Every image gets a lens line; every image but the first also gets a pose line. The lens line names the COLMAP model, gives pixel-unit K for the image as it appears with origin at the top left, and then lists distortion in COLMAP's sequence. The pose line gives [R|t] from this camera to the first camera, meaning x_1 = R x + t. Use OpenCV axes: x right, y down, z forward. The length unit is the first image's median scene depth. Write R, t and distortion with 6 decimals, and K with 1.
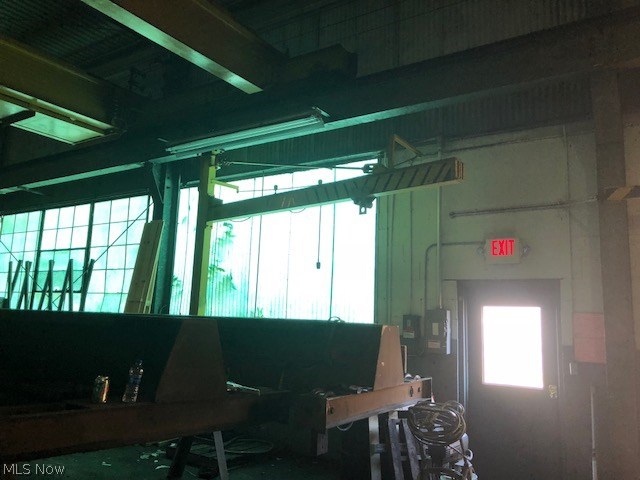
lens RADIAL K [[529.2, 0, 321.0], [0, 529.2, 236.9], [0, 0, 1]] dist [0.022050, -0.018208]
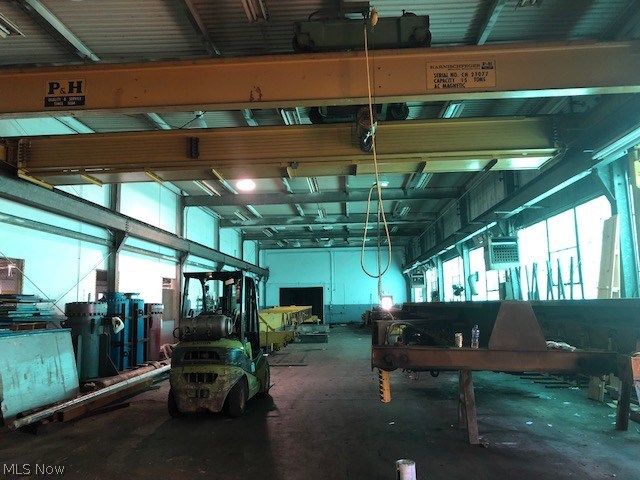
lens RADIAL K [[529.2, 0, 321.0], [0, 529.2, 236.9], [0, 0, 1]] dist [0.022050, -0.018208]
pose [[0.514252, -0.159404, -0.842695, 0.445917], [0.173382, 0.981610, -0.079875, -0.006160], [0.839931, -0.105032, 0.532432, -0.176902]]
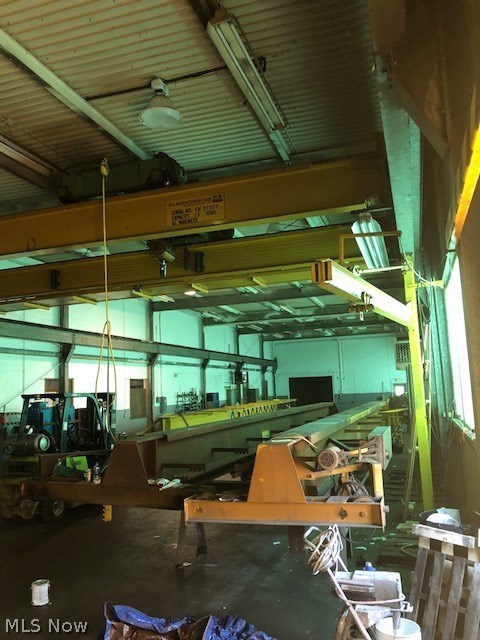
lens RADIAL K [[526.6, 0, 228.5], [0, 526.6, 318.1], [0, 0, 1]] dist [-0.007688, -0.007077]
pose [[0.254364, -0.182396, -0.949753, 0.806039], [0.194148, 0.971692, -0.134613, 0.021416], [0.947420, -0.150152, 0.282576, 0.464483]]
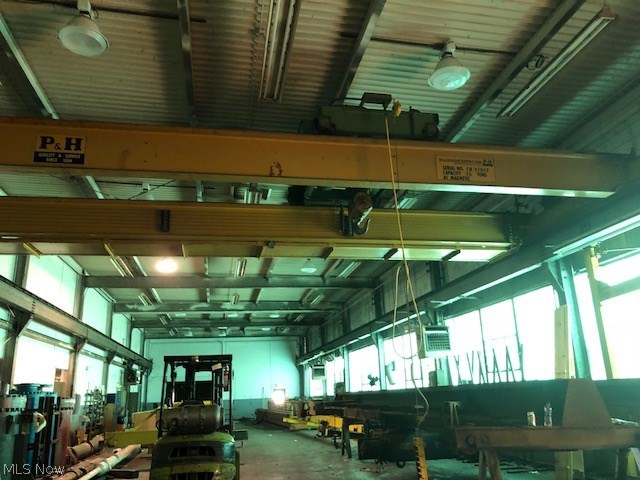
lens RADIAL K [[531.6, 0, 331.6], [0, 531.6, 241.2], [0, 0, 1]] dist [0.011174, -0.008610]
pose [[0.715272, -0.258291, -0.649362, 0.219670], [0.172622, 0.965699, -0.193975, -0.039284], [0.677191, 0.026651, 0.735325, -0.418461]]
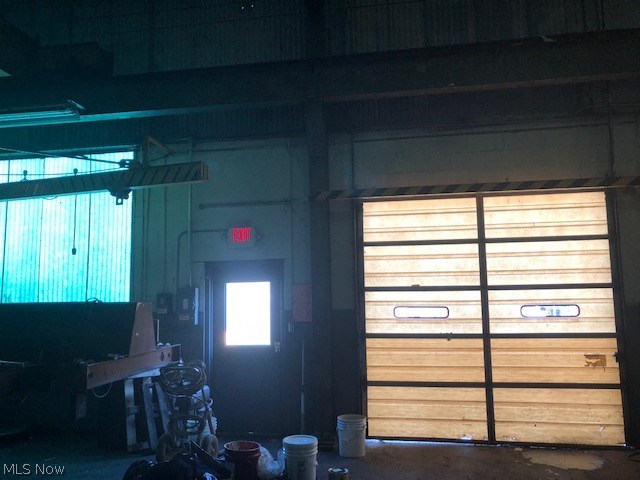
lens RADIAL K [[529.2, 0, 321.0], [0, 529.2, 236.9], [0, 0, 1]] dist [0.022050, -0.018208]
pose [[0.903606, -0.002899, 0.428355, -0.015502], [-0.014216, 0.999223, 0.036751, -0.022749], [-0.428129, -0.039298, 0.902863, -0.184429]]
